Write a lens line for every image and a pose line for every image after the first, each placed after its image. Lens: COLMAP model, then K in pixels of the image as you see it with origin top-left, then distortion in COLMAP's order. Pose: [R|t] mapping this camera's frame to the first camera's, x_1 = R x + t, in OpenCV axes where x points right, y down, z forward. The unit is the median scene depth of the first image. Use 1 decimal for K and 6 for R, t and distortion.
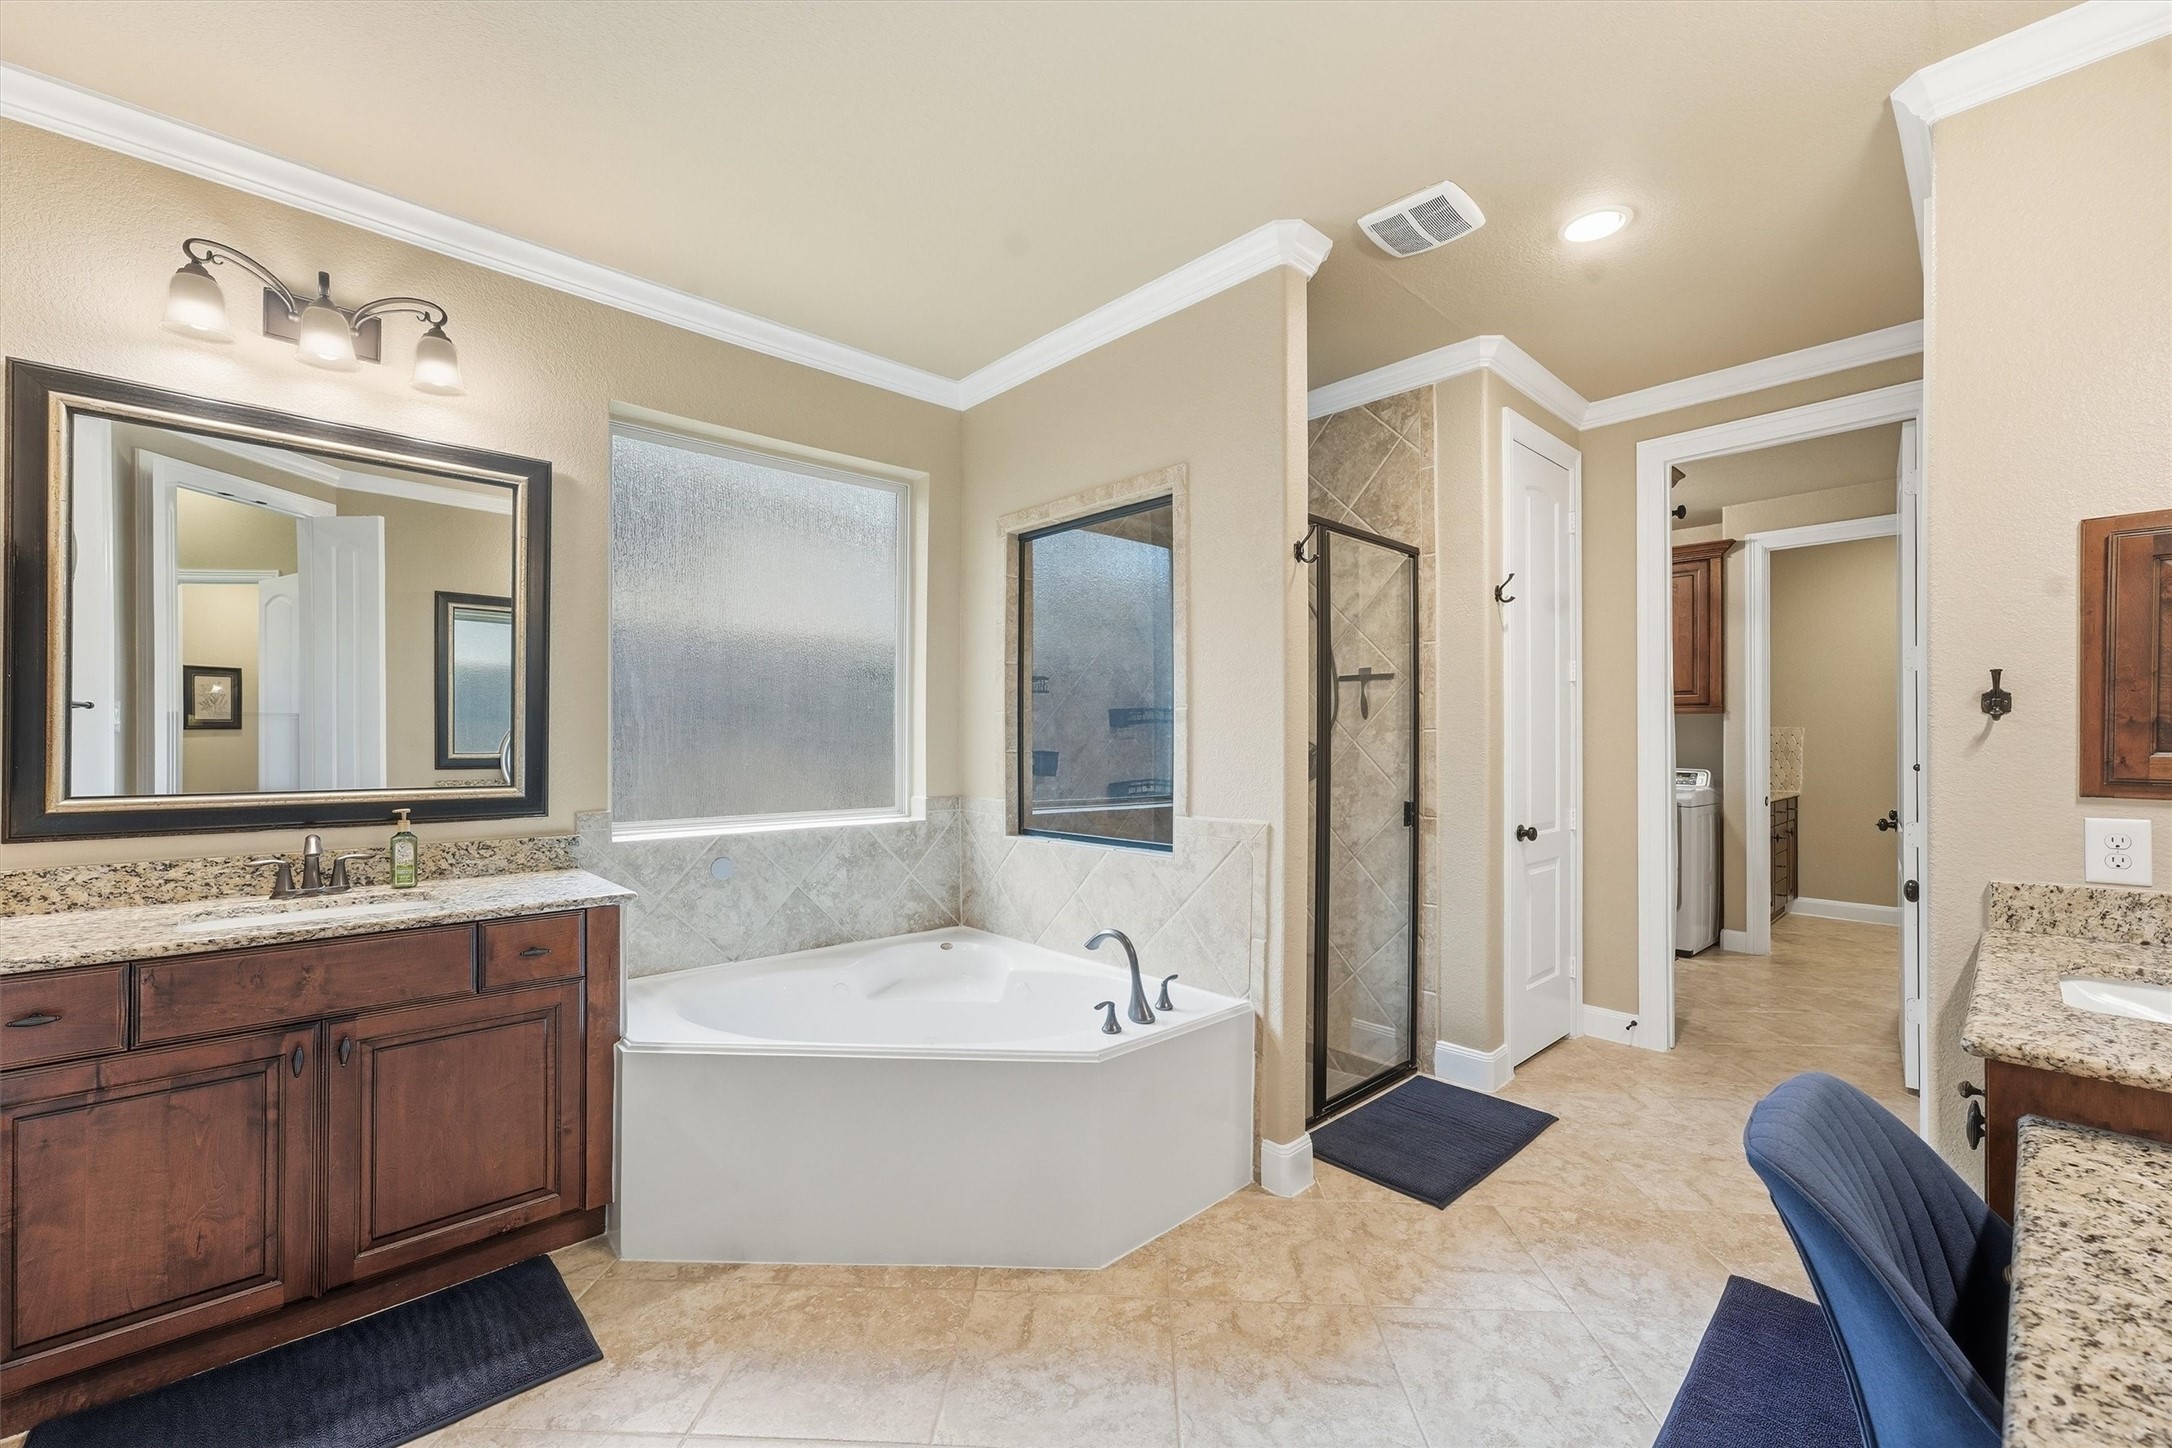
lens RADIAL K [[884.4, 0, 1085.9], [0, 884.4, 740.4], [0, 0, 1]] dist [0.002669, -0.000691]
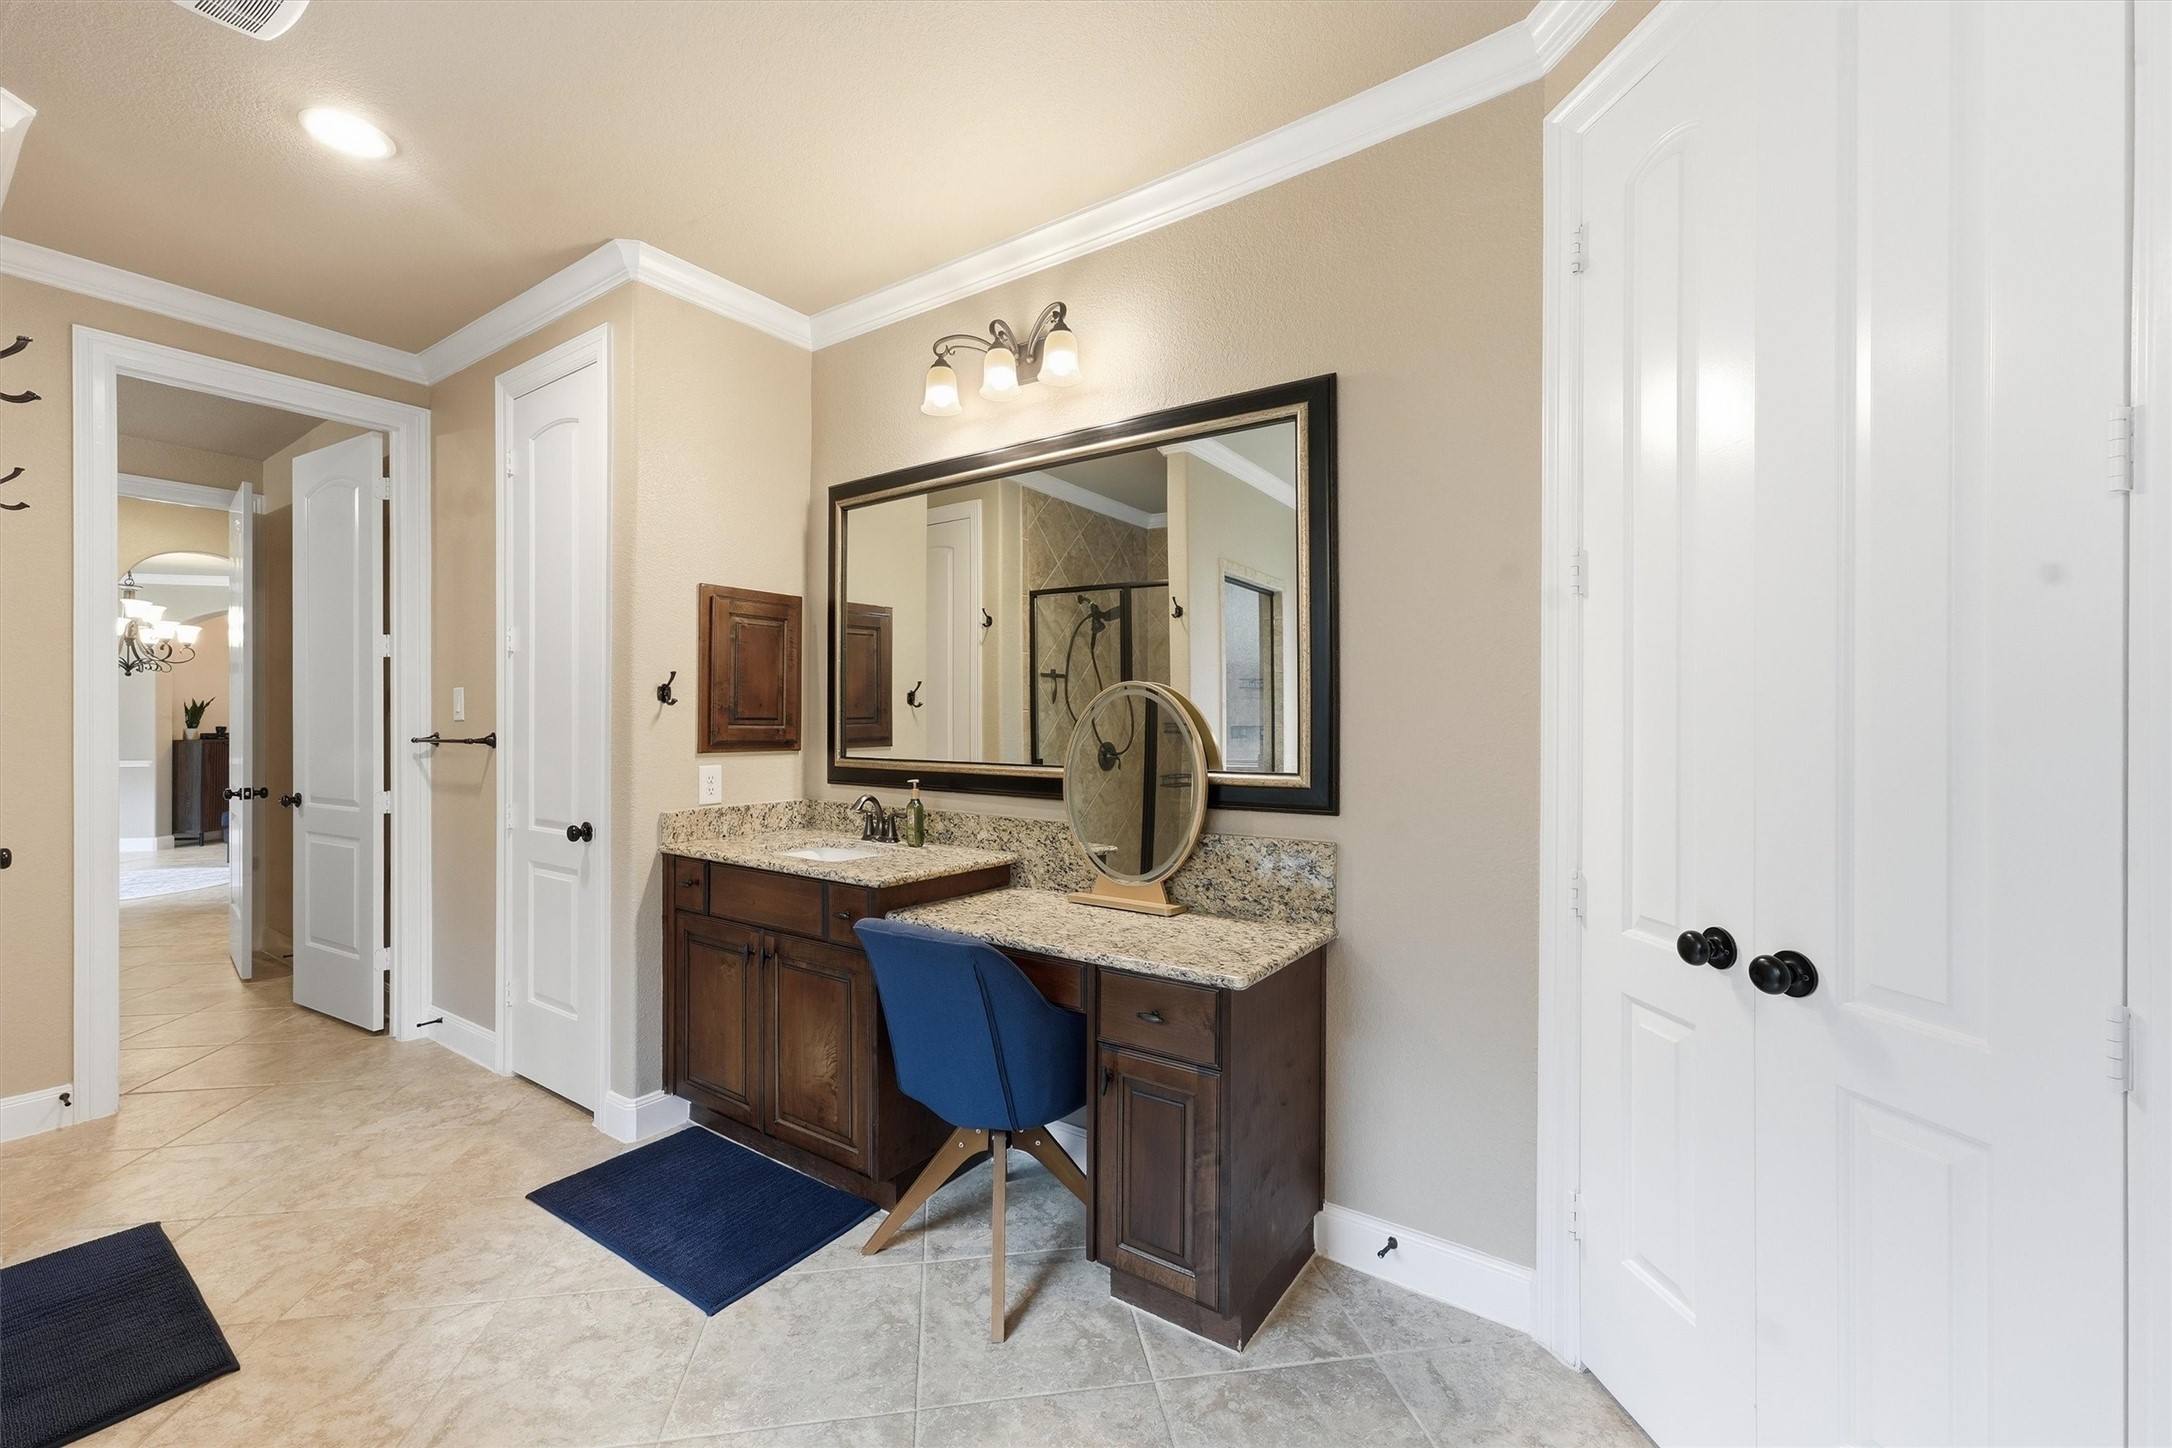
lens RADIAL K [[884.4, 0, 1085.4], [0, 884.4, 716.1], [0, 0, 1]] dist [0.002669, -0.000691]
pose [[-0.216387, 0.003673, 0.976301, -0.582160], [0.000383, 0.999993, -0.003677, 0.001575], [-0.976308, -0.000422, -0.216386, 0.619866]]
